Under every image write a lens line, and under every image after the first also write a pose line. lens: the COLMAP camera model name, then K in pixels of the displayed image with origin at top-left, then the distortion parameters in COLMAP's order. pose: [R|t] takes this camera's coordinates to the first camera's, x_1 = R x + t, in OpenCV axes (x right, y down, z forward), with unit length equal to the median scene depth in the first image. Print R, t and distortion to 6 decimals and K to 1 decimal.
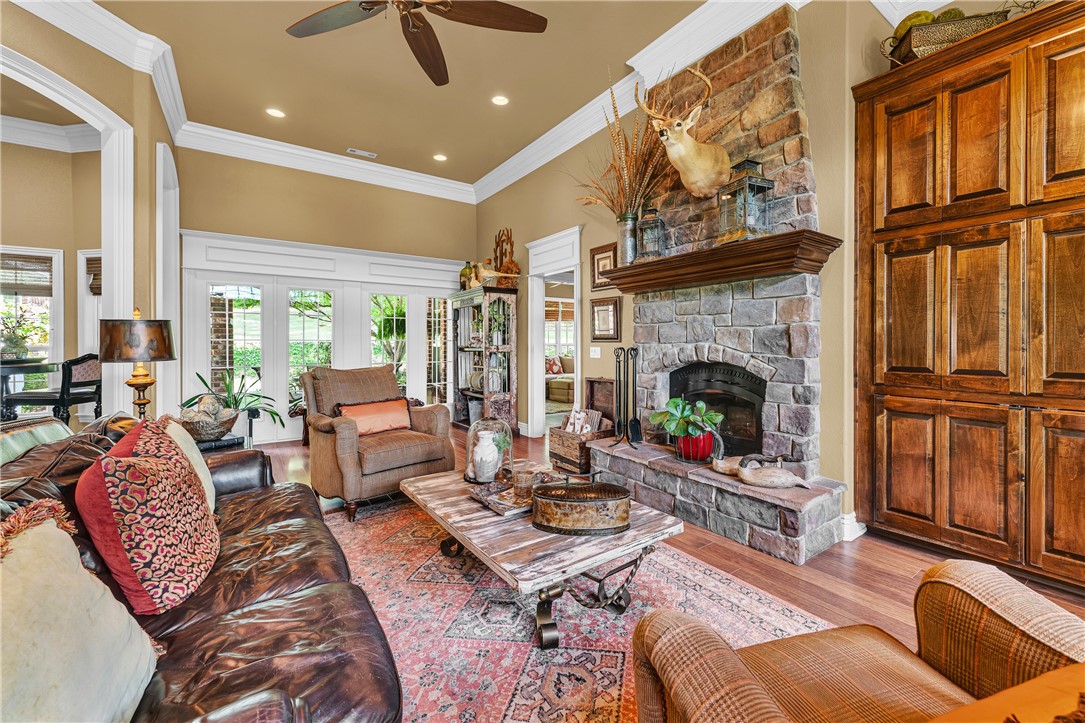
lens RADIAL K [[442.9, 0, 562.6], [0, 442.9, 343.9], [0, 0, 1]] dist [0.000842, 0.000075]
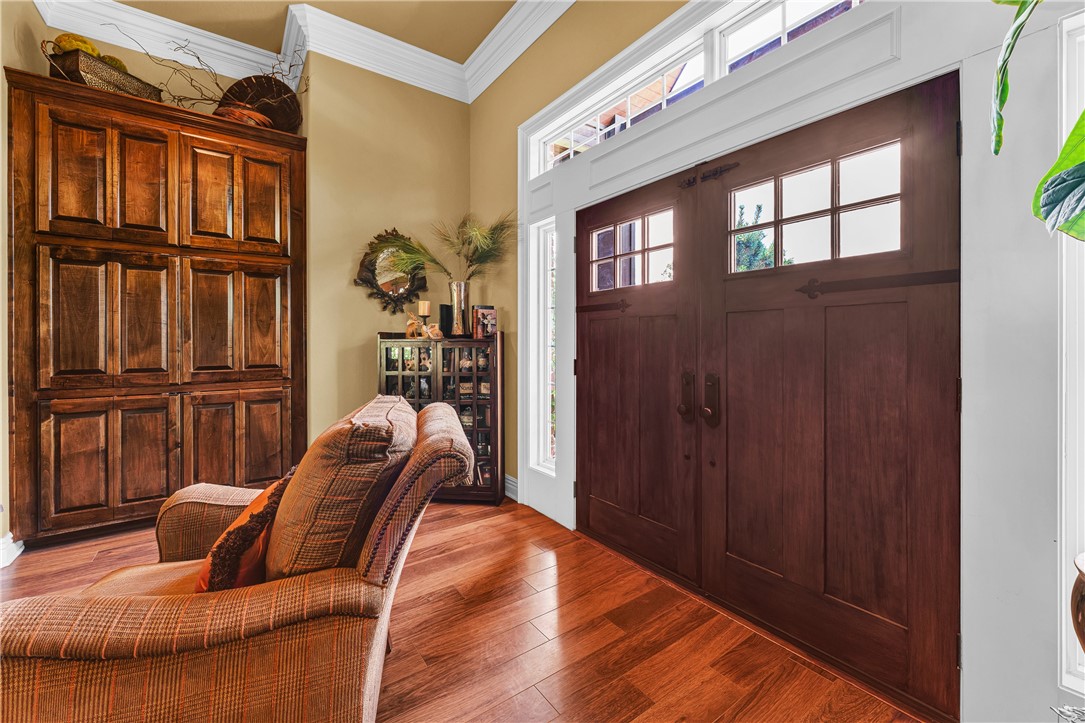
lens RADIAL K [[442.9, 0, 552.5], [0, 442.9, 345.6], [0, 0, 1]] dist [0.000842, 0.000075]
pose [[-0.009911, -0.006958, 0.999927, -0.304251], [0.006300, 0.999956, 0.007021, -0.005947], [-0.999931, 0.006369, -0.009866, -0.125812]]
